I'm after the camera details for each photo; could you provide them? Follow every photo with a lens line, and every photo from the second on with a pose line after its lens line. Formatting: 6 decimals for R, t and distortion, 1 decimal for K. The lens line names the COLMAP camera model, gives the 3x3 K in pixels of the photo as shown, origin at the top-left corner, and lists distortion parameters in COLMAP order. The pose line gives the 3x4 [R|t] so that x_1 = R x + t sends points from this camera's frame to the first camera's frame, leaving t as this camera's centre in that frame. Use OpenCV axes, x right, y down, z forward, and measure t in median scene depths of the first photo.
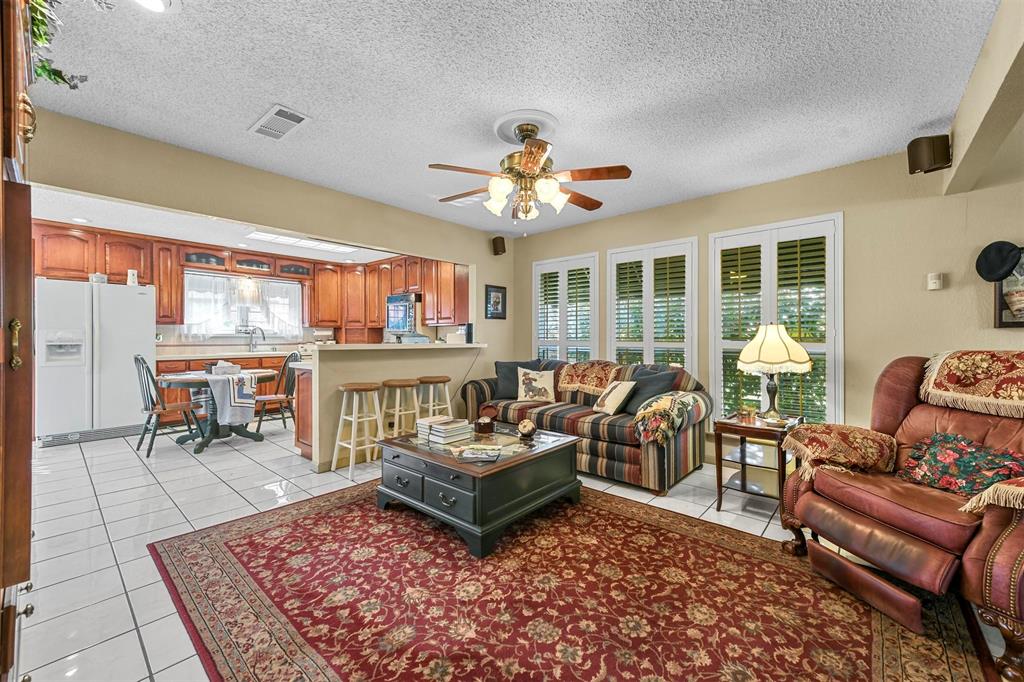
lens RADIAL K [[403.2, 0, 508.7], [0, 403.2, 338.3], [0, 0, 1]] dist [0.012821, 0.000943]
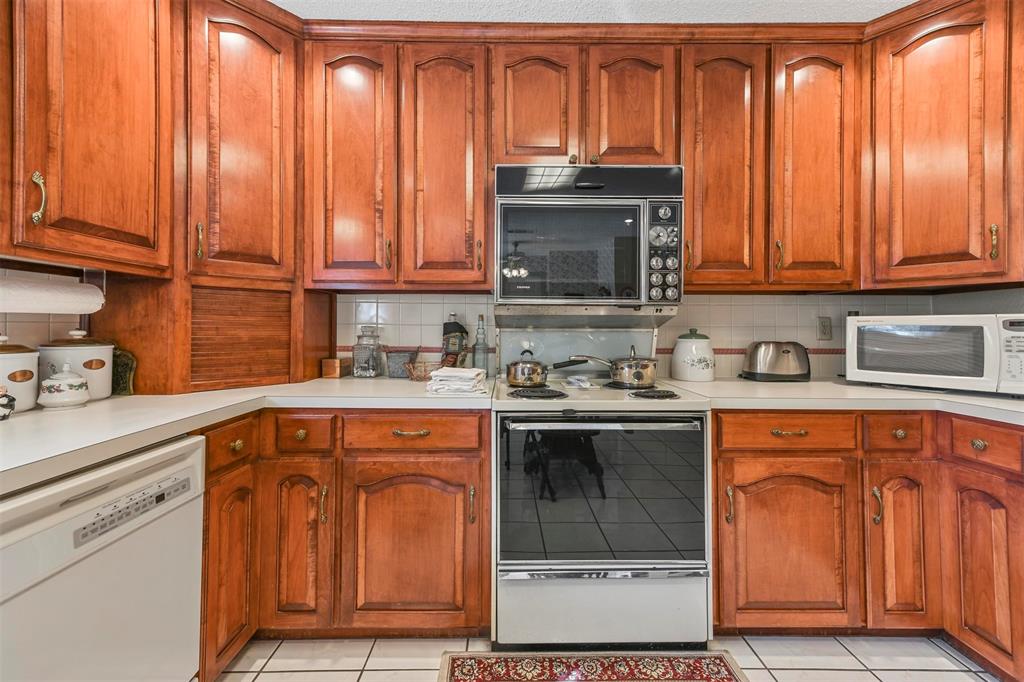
lens RADIAL K [[403.2, 0, 512.1], [0, 403.2, 324.8], [0, 0, 1]] dist [0.012821, 0.000943]
pose [[0.741243, 0.006296, 0.671208, -1.079325], [0.001737, 0.999935, -0.011298, -0.002881], [-0.671235, 0.009540, 0.741183, 1.877404]]
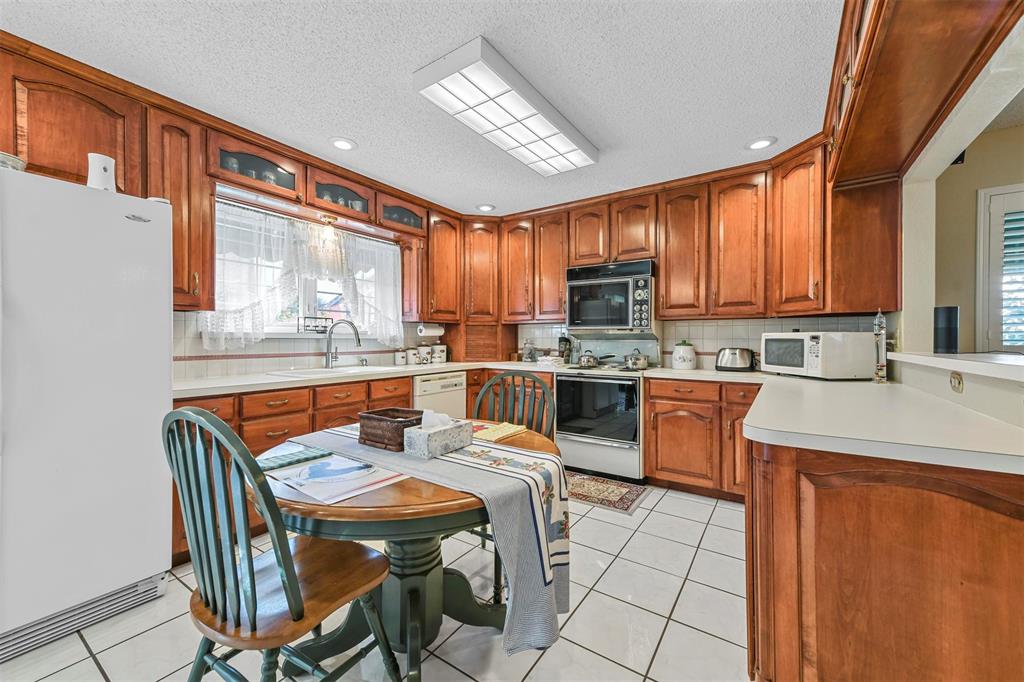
lens RADIAL K [[403.2, 0, 513.1], [0, 403.2, 337.1], [0, 0, 1]] dist [0.012821, 0.000943]
pose [[0.991327, 0.000055, 0.131416, -1.055752], [0.001051, 0.999965, -0.008353, -0.003109], [-0.131412, 0.008418, 0.991292, 1.027657]]
